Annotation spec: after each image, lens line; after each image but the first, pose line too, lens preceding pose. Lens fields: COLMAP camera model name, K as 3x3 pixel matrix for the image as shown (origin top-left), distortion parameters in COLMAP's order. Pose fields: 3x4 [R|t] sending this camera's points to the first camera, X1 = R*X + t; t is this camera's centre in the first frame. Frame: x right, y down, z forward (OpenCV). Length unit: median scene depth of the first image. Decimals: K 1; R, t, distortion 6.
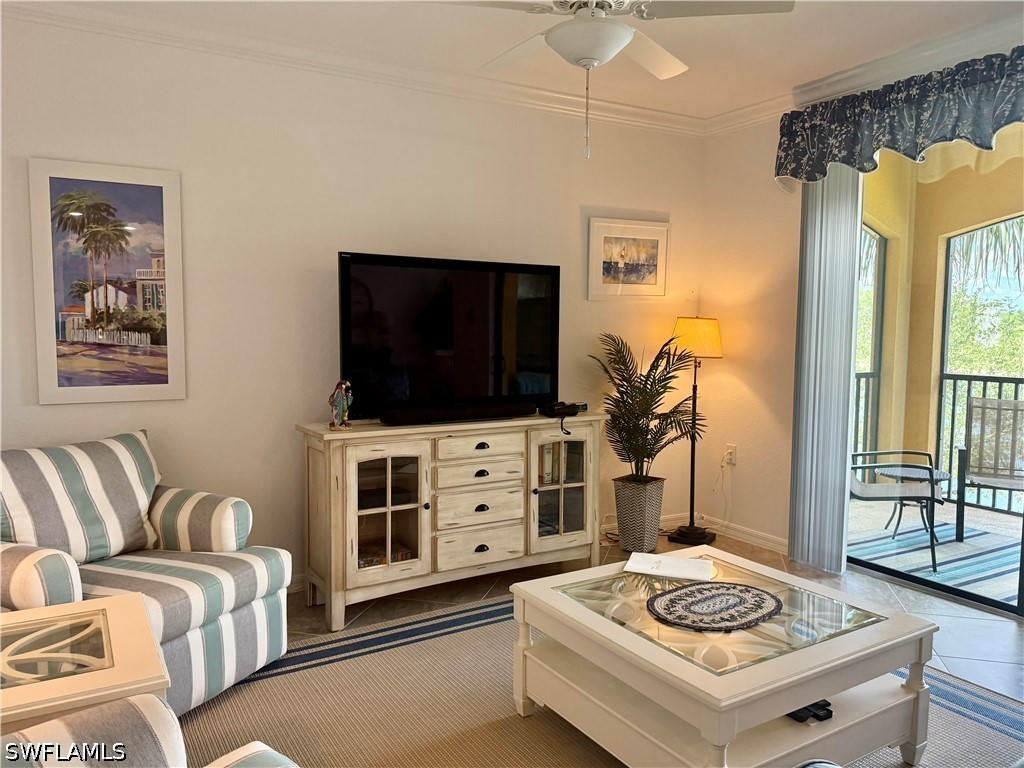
lens RADIAL K [[765.2, 0, 512.0], [0, 765.2, 384.0], [0, 0, 1]] dist [0.103783, -0.215245]
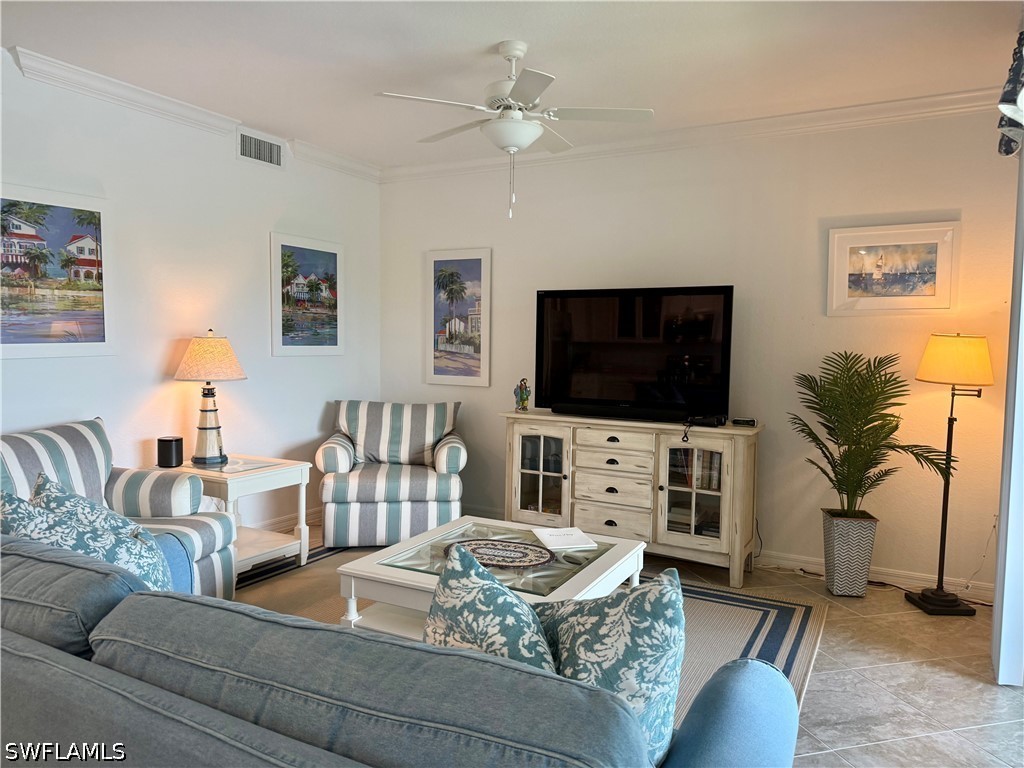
lens RADIAL K [[765.2, 0, 512.0], [0, 765.2, 384.0], [0, 0, 1]] dist [0.103783, -0.215245]
pose [[0.466995, 0.048179, -0.882947, 1.004620], [-0.078898, 0.996802, 0.012663, -0.010768], [0.880733, 0.063749, 0.469302, 0.285882]]
